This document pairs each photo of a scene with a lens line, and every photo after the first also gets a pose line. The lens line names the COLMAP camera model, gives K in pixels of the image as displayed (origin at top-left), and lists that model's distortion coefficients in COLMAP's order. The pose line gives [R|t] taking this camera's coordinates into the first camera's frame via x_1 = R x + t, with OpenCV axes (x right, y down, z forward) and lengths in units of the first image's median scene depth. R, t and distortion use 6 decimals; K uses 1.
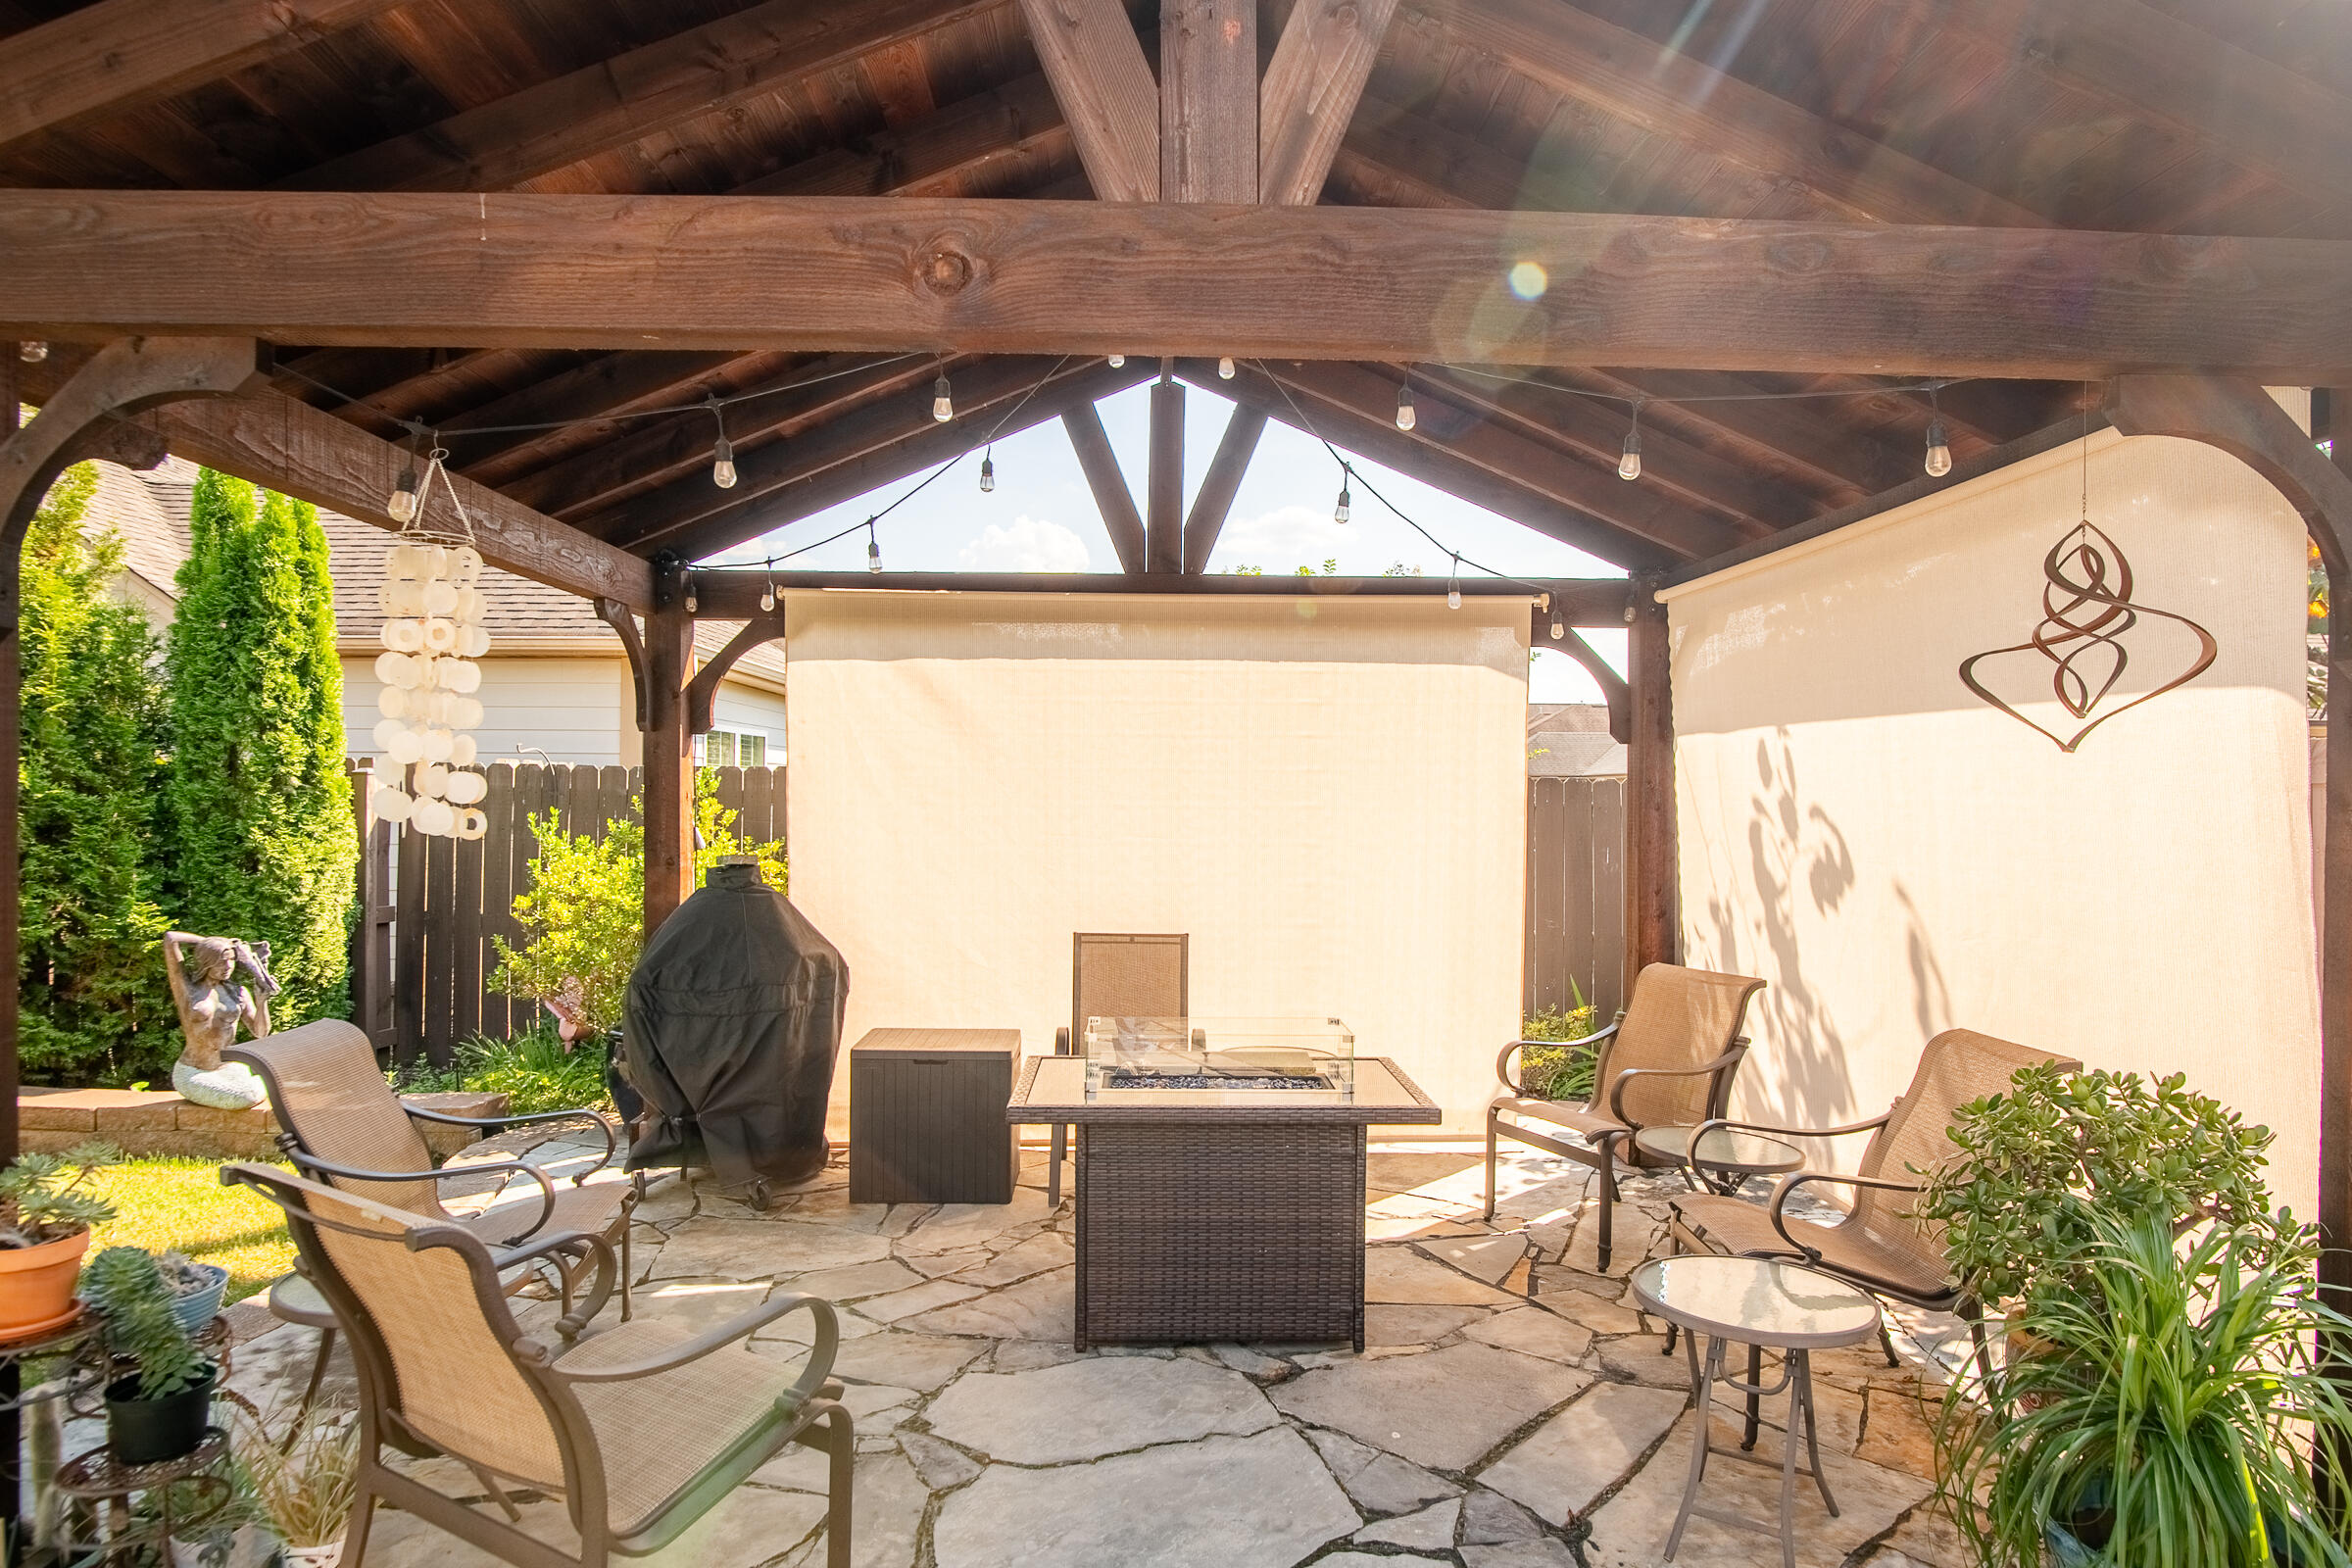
lens RADIAL K [[1378.1, 0, 1179.2], [0, 1378.1, 799.2], [0, 0, 1]] dist [-0.024077, 0.002968]
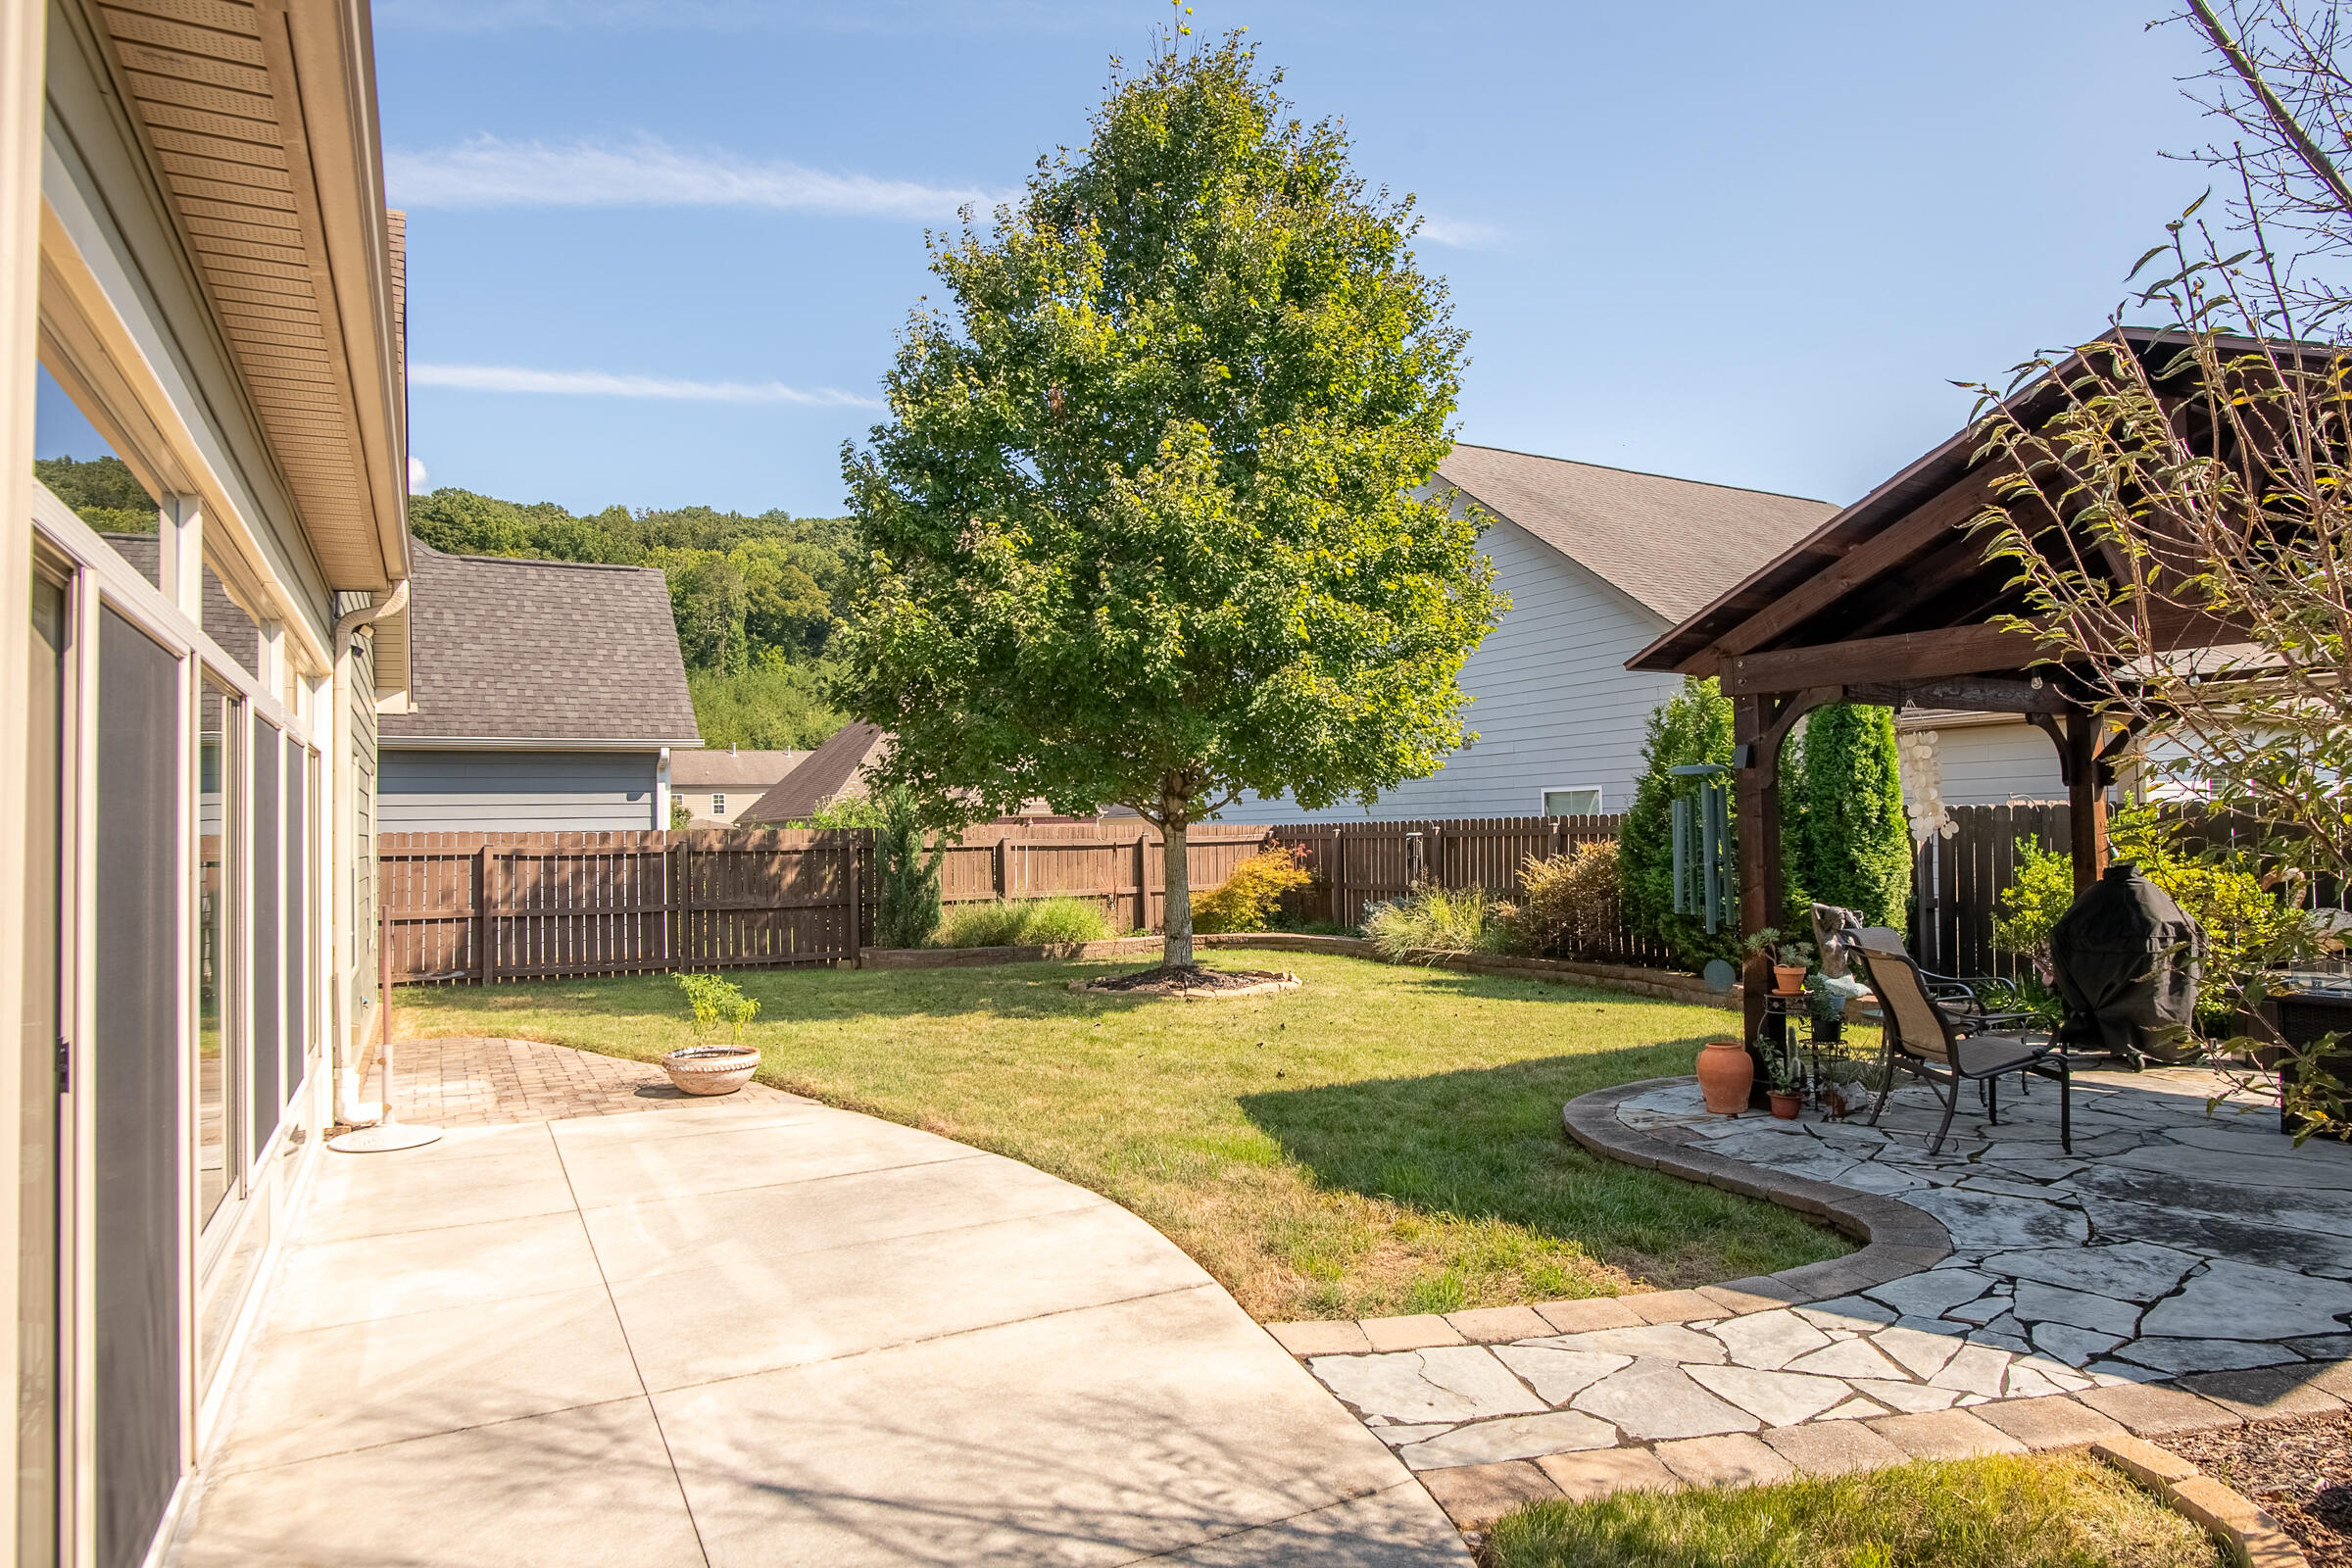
lens RADIAL K [[1378.1, 0, 1179.2], [0, 1378.1, 799.2], [0, 0, 1]] dist [-0.024077, 0.002968]
pose [[0.496234, -0.037185, -0.867392, 0.514758], [0.018615, 0.999308, -0.032191, -0.001705], [0.867989, -0.000172, 0.496583, -0.763940]]
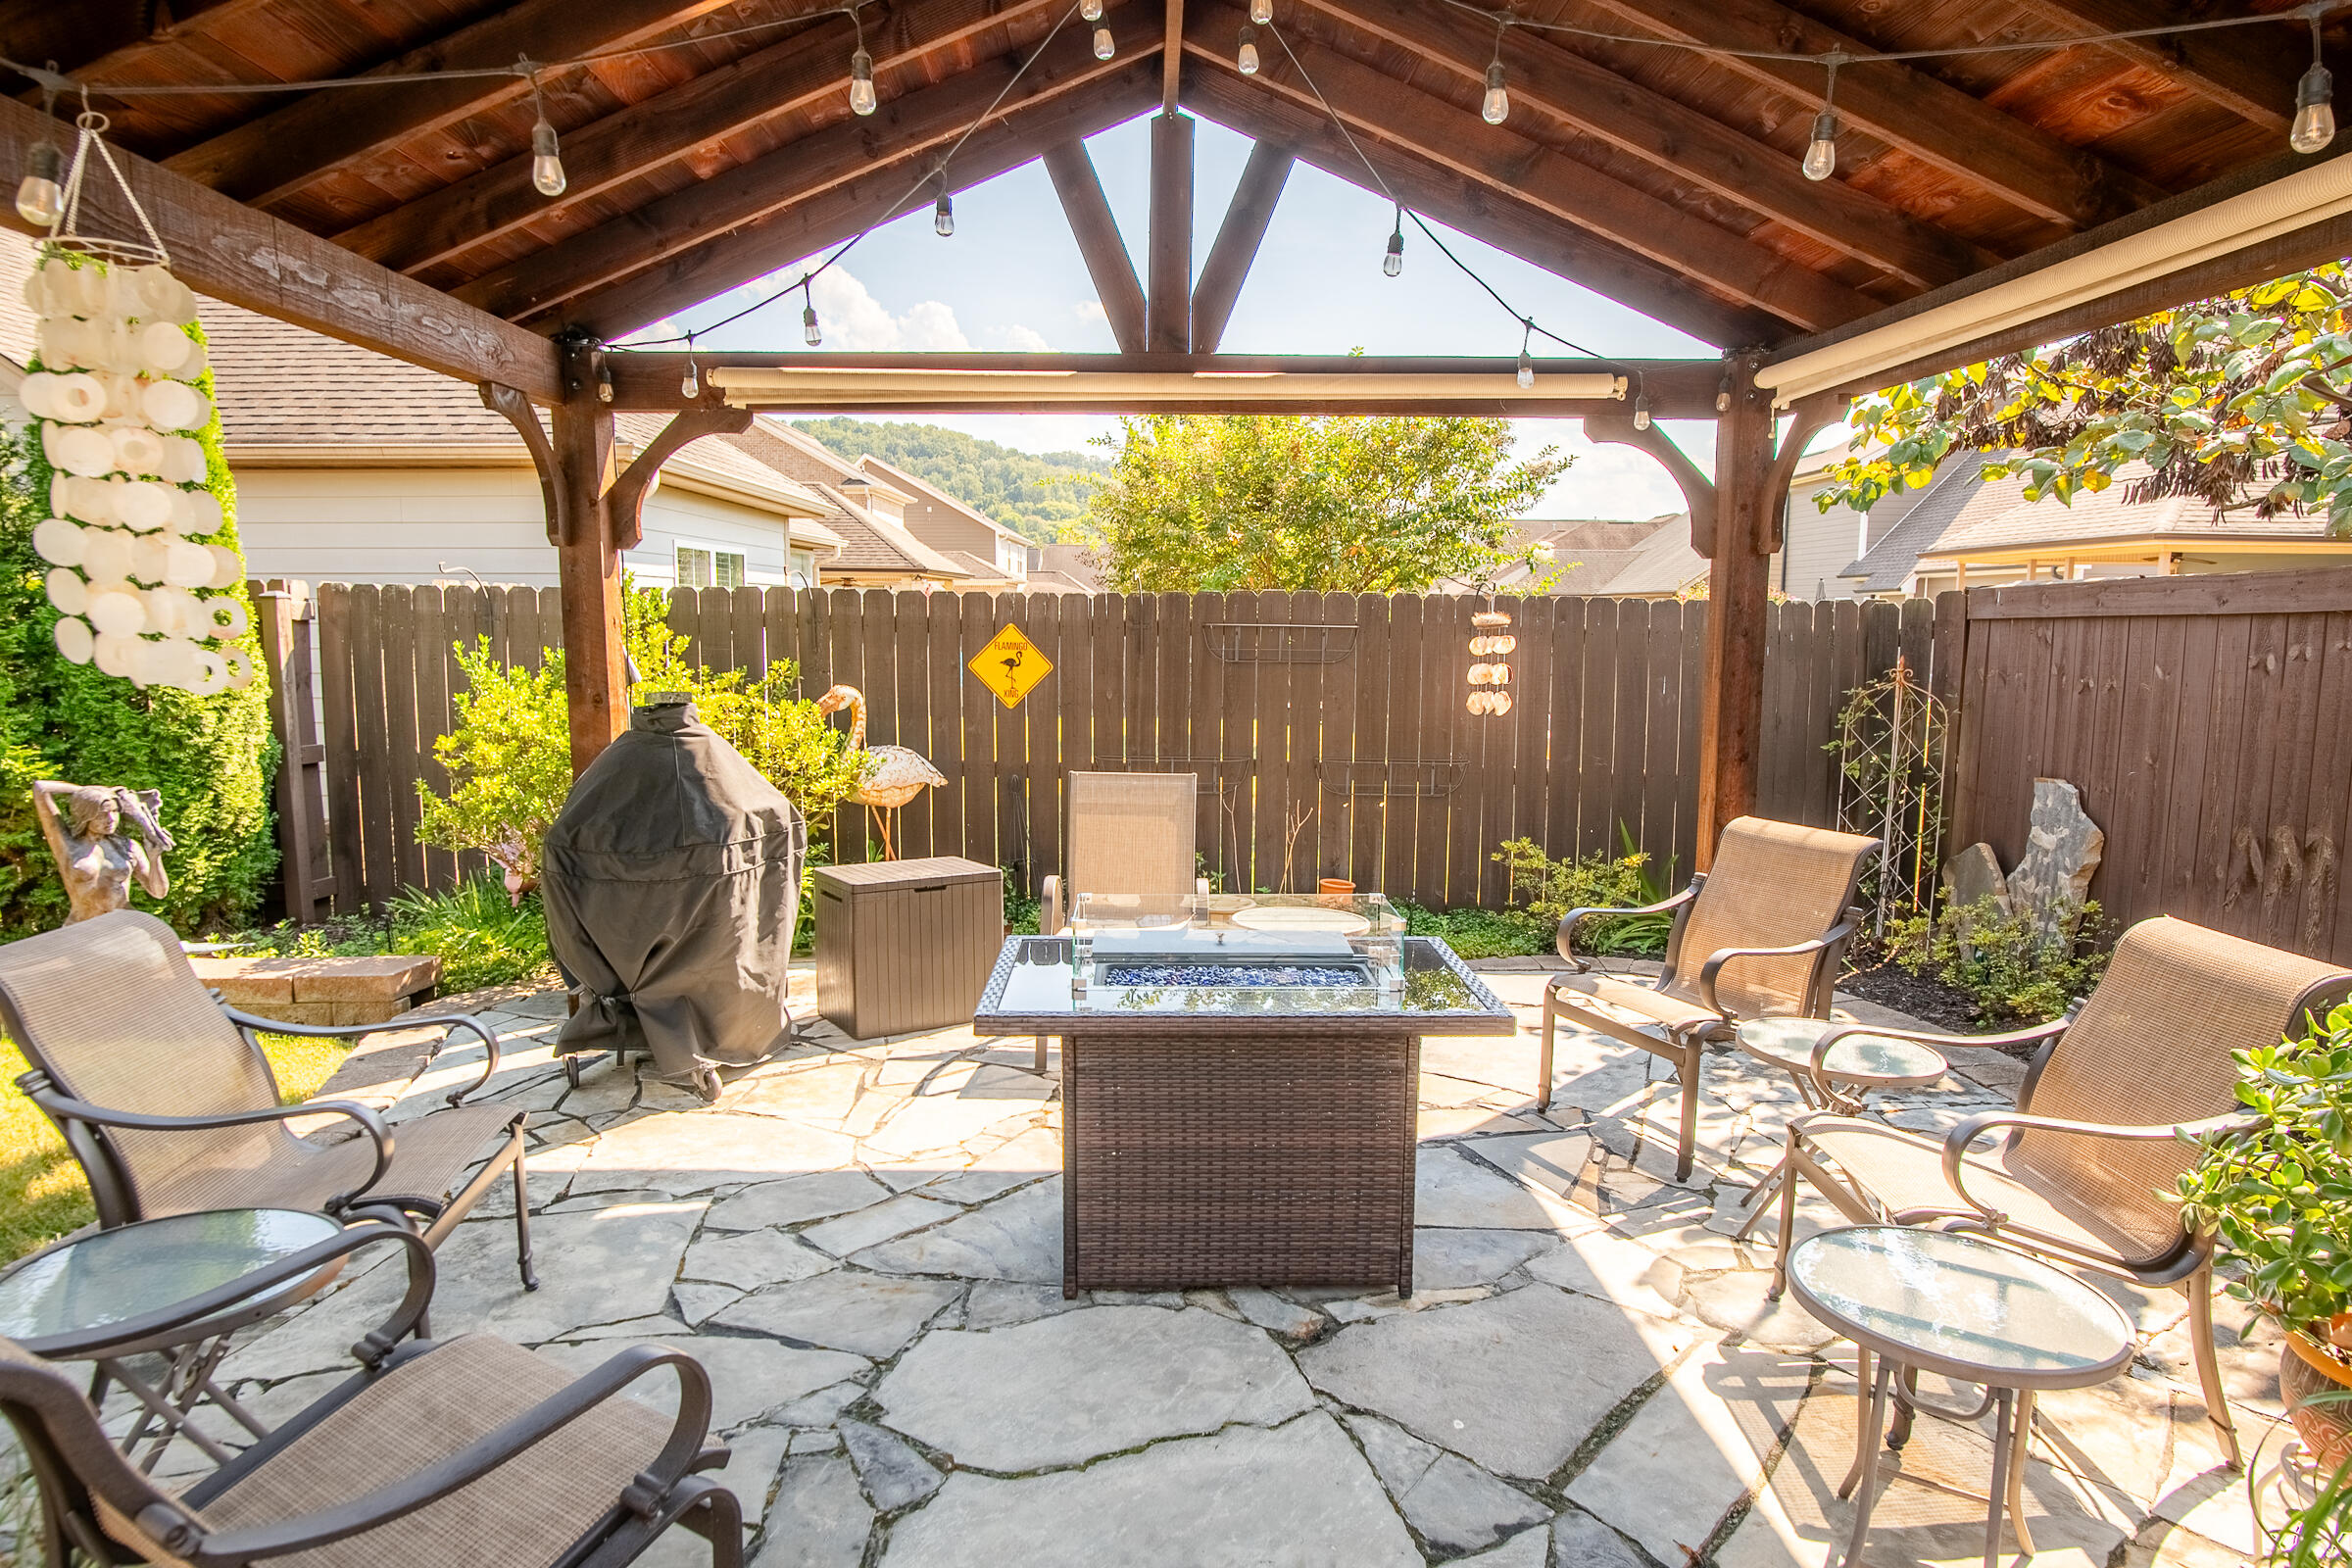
lens RADIAL K [[1378.1, 0, 1179.2], [0, 1378.1, 799.2], [0, 0, 1]] dist [-0.024077, 0.002968]
pose [[0.999988, -0.001554, -0.004653, -0.001125], [0.002144, 0.991560, 0.129630, -0.003160], [0.004413, -0.129638, 0.991552, 0.141644]]
